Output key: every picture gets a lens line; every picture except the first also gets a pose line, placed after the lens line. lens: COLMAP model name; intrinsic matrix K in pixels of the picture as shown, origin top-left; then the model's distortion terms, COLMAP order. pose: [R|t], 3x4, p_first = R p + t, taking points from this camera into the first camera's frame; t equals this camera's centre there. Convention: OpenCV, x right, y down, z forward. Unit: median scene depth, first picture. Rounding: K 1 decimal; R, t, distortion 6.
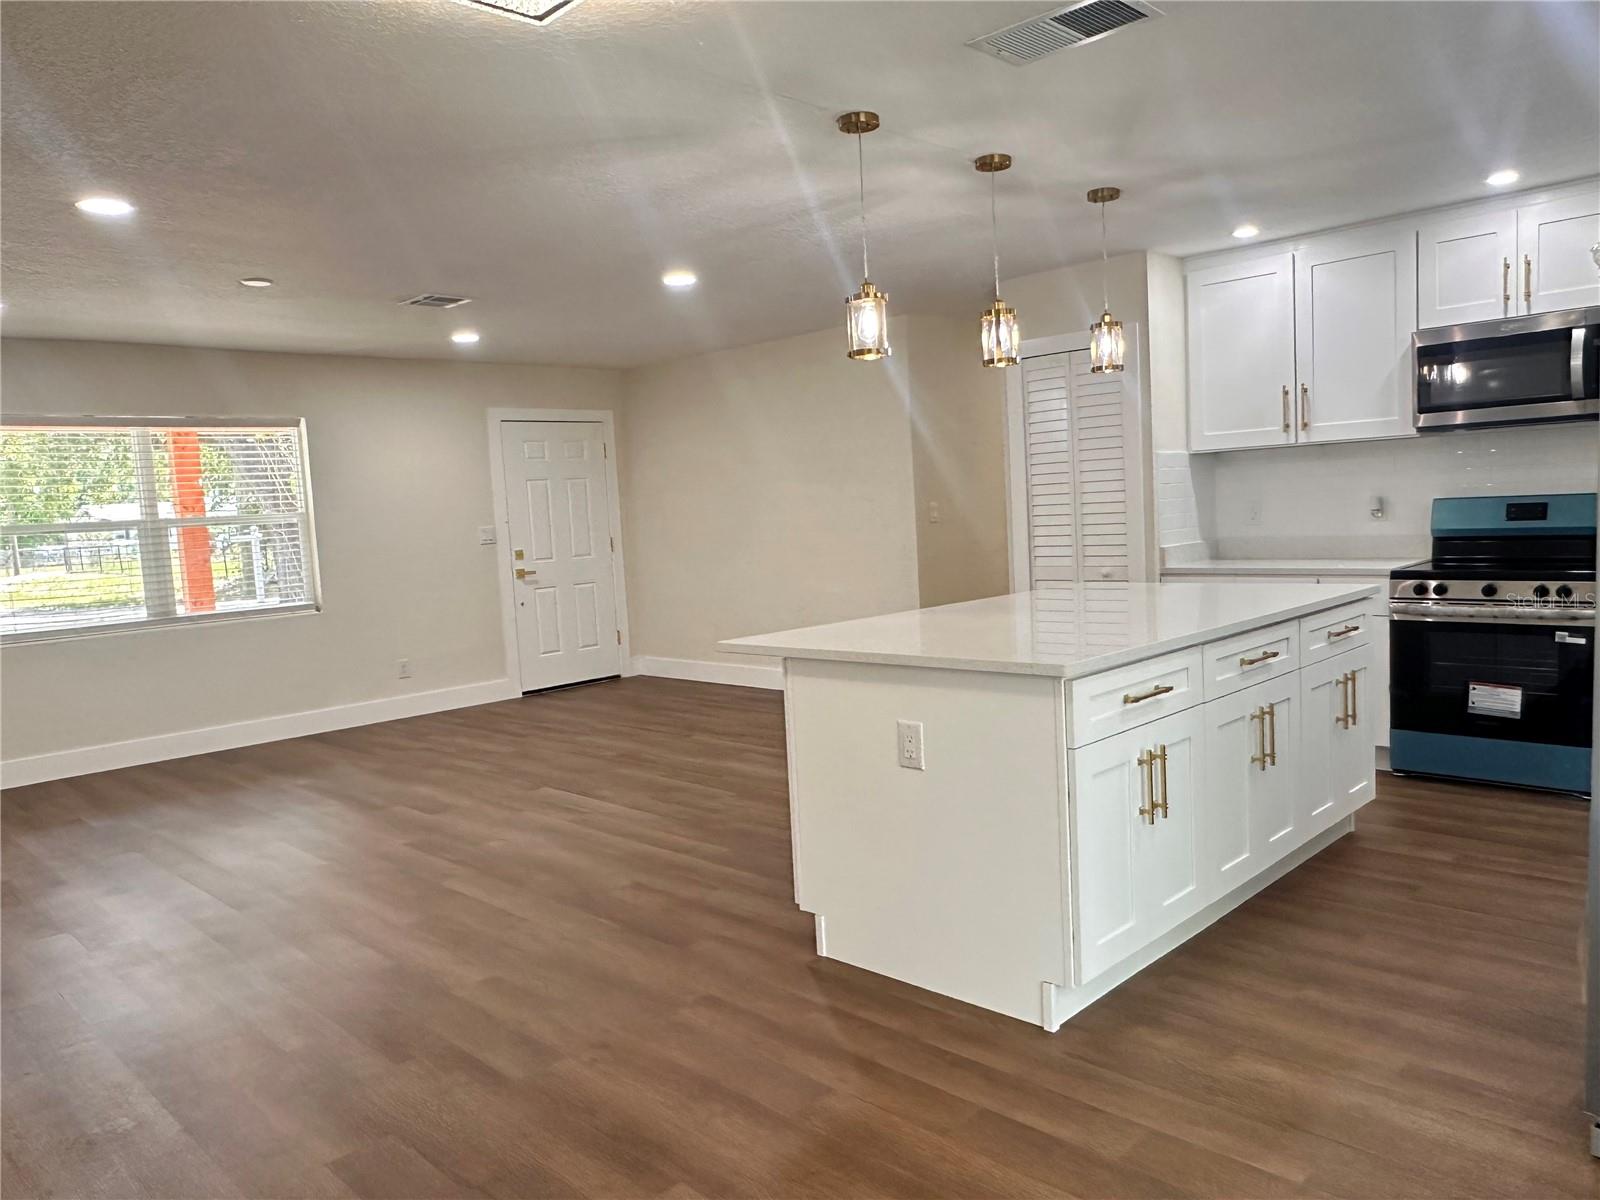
lens RADIAL K [[1134.6, 0, 784.3], [0, 1134.6, 603.3], [0, 0, 1]] dist [0.000142, 0.000212]
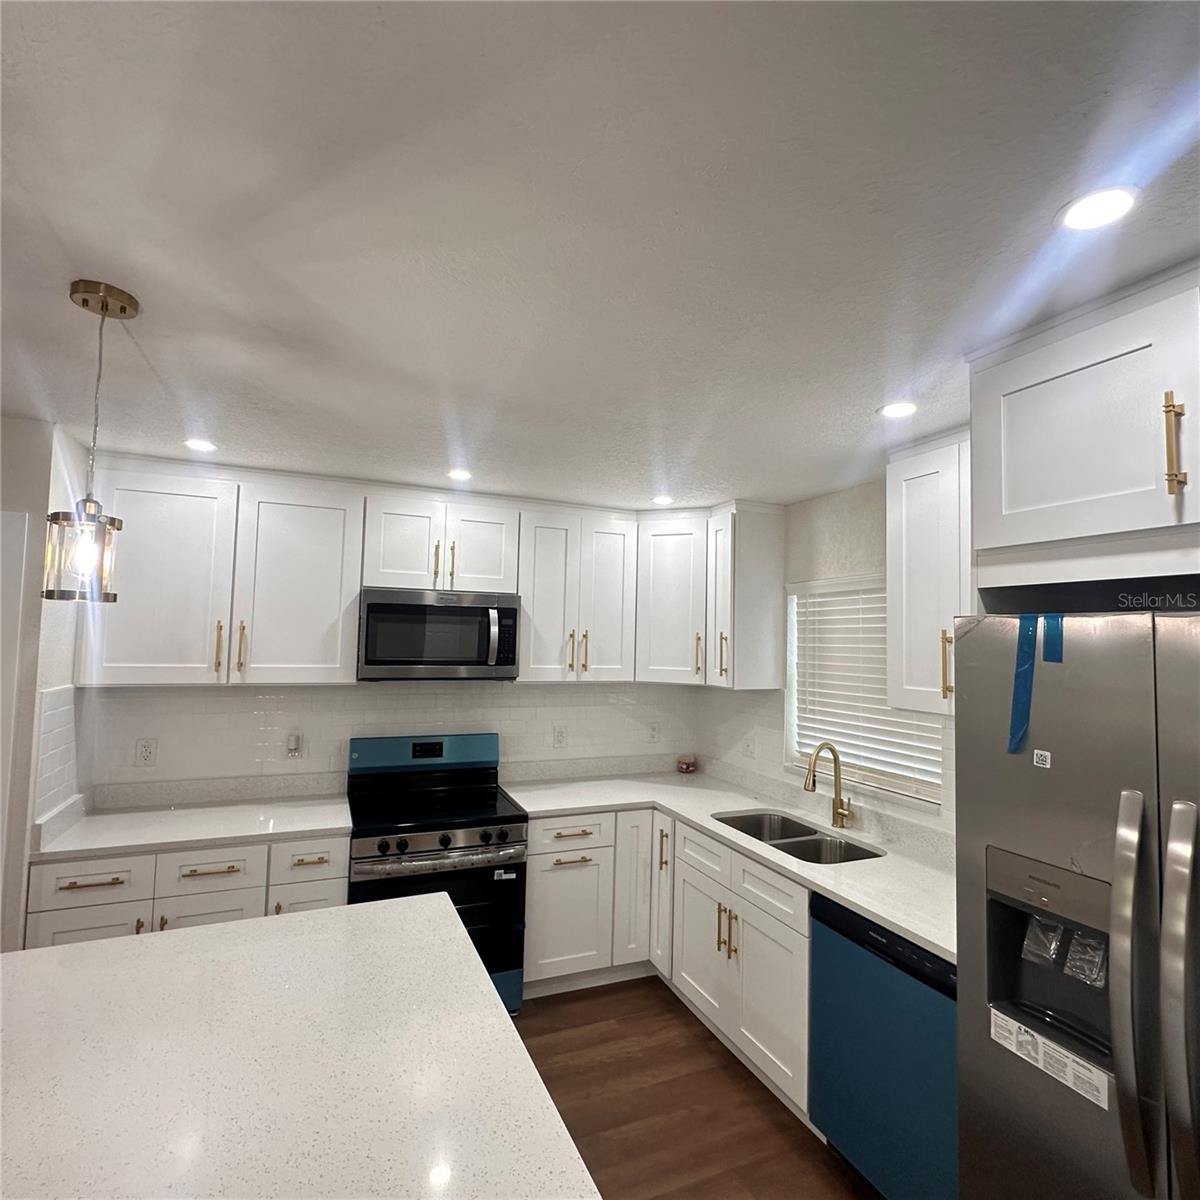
lens RADIAL K [[645.5, 0, 600.6], [0, 645.5, 600.9], [0, 0, 1]] dist [-0.003097, 0.000926]
pose [[0.357237, 0.117689, 0.926570, 0.074609], [0.042929, 0.988913, -0.142159, -0.131358], [-0.933027, 0.090561, 0.348224, 0.580278]]
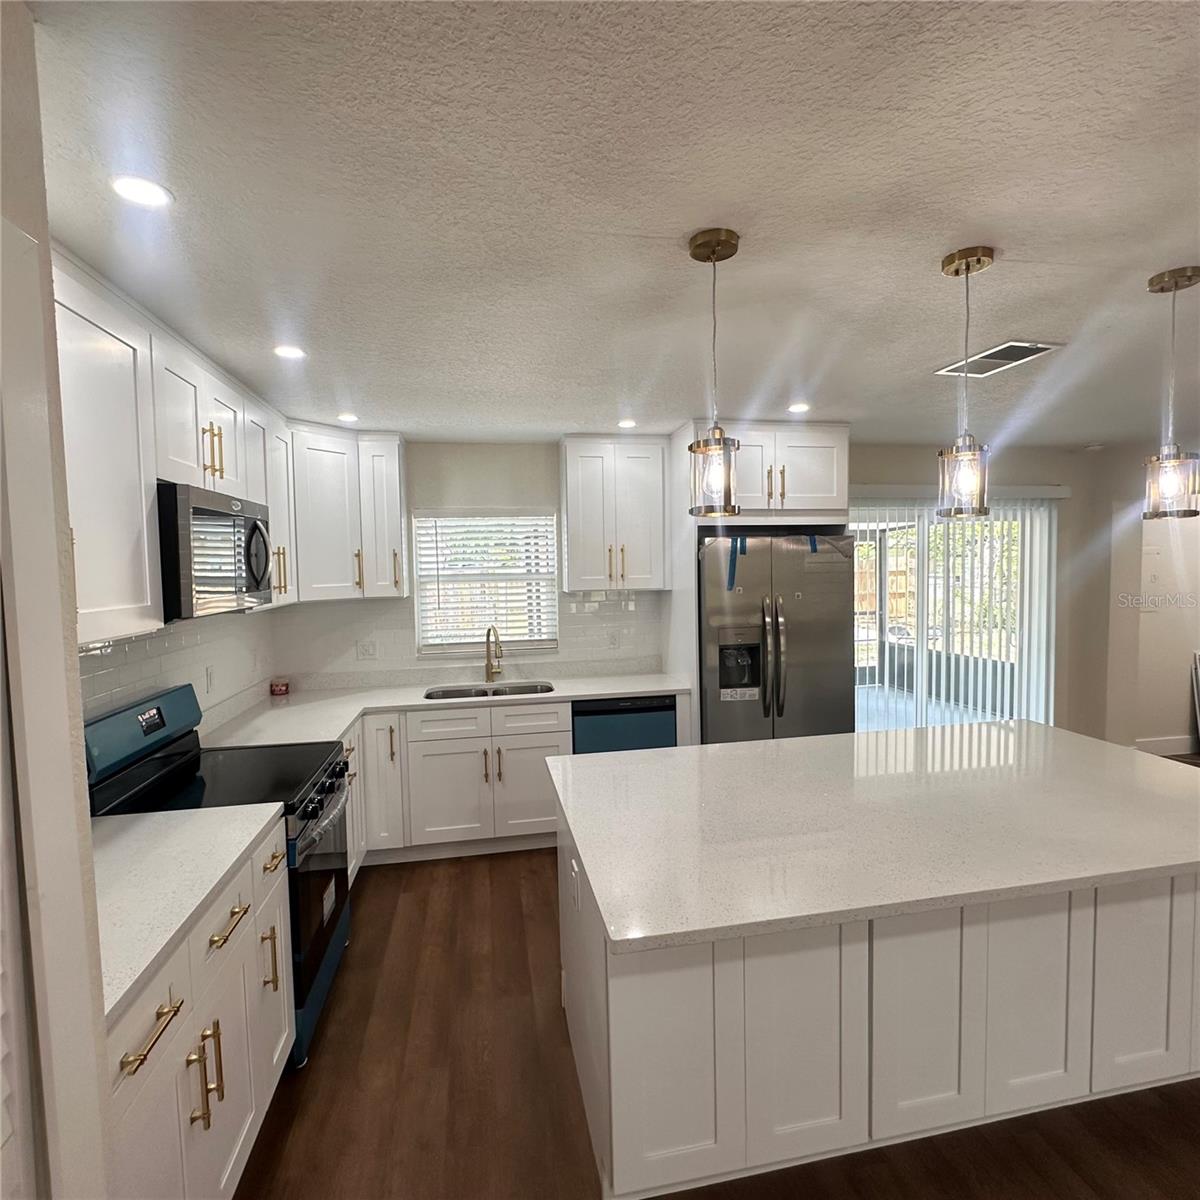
lens RADIAL K [[645.5, 0, 600.6], [0, 645.5, 600.9], [0, 0, 1]] dist [-0.003097, 0.000926]
pose [[-0.827804, 0.038647, 0.559685, 0.117562], [0.115418, 0.988016, 0.102485, -0.177596], [-0.549017, 0.149435, -0.822344, 1.192849]]
